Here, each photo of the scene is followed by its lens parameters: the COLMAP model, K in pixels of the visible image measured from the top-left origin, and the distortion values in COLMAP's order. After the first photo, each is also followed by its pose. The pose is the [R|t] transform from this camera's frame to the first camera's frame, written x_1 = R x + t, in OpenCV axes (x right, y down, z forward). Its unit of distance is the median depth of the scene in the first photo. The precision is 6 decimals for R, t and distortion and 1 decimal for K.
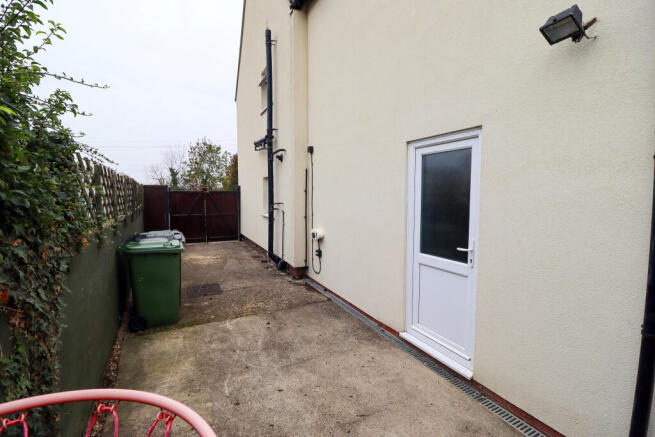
lens RADIAL K [[311.1, 0, 327.5], [0, 311.1, 218.5], [0, 0, 1]] dist [-0.001265, -0.000286]
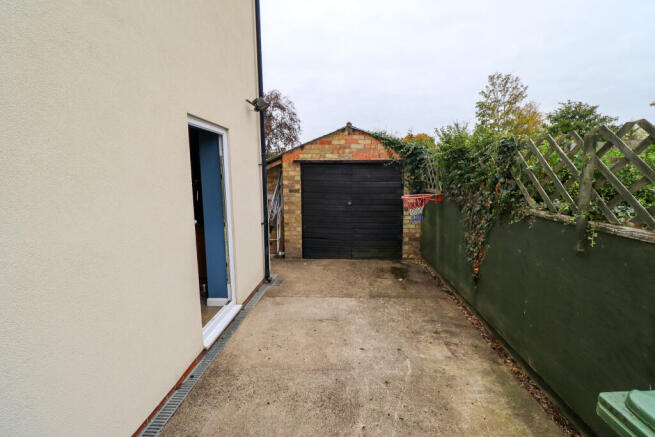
lens RADIAL K [[311.1, 0, 327.5], [0, 311.1, 218.5], [0, 0, 1]] dist [-0.001265, -0.000286]
pose [[-0.868000, -0.059326, 0.493007, -0.513882], [0.049698, 0.977473, 0.205124, -0.143998], [-0.494070, 0.202550, -0.845499, 1.718447]]
